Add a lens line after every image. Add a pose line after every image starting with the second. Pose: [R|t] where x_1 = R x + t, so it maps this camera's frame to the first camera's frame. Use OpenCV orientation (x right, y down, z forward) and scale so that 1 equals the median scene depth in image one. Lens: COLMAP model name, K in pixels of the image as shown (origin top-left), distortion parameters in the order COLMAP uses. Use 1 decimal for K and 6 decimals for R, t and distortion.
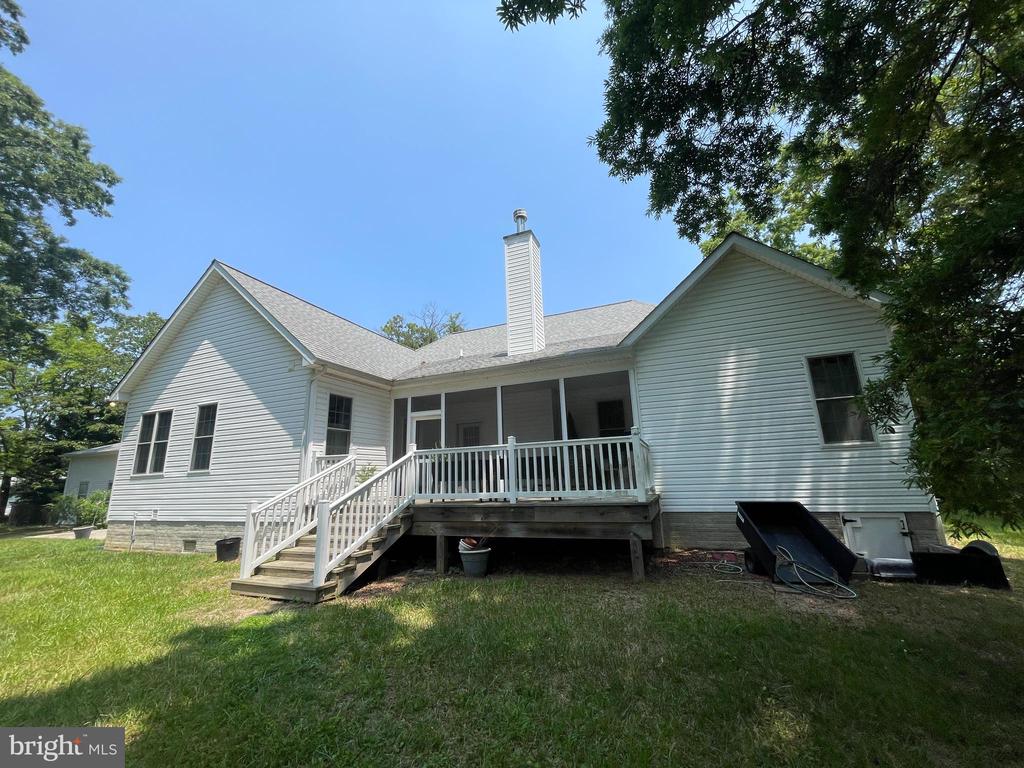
lens RADIAL K [[412.5, 0, 510.5], [0, 412.5, 386.0], [0, 0, 1]] dist [-0.003213, 0.001188]
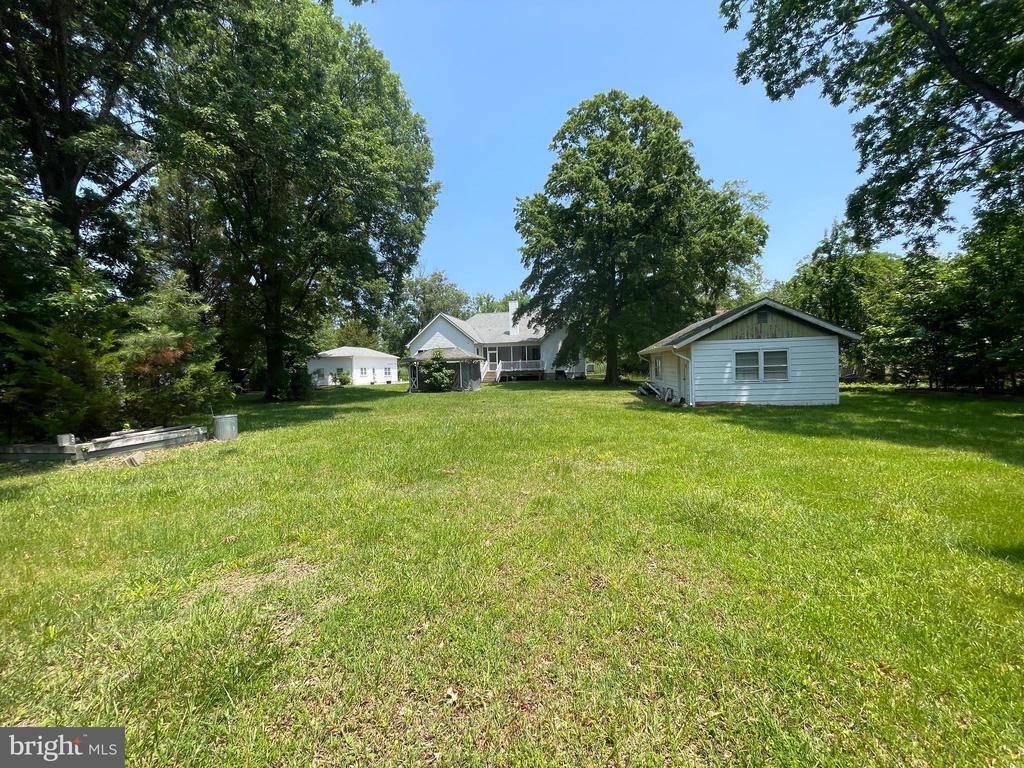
lens RADIAL K [[412.5, 0, 510.6], [0, 412.5, 380.3], [0, 0, 1]] dist [-0.003213, 0.001188]
pose [[0.979350, -0.003039, 0.202148, -0.978574], [-0.045917, 0.970413, 0.237045, -0.725123], [-0.196887, -0.241432, 0.950235, -3.429135]]
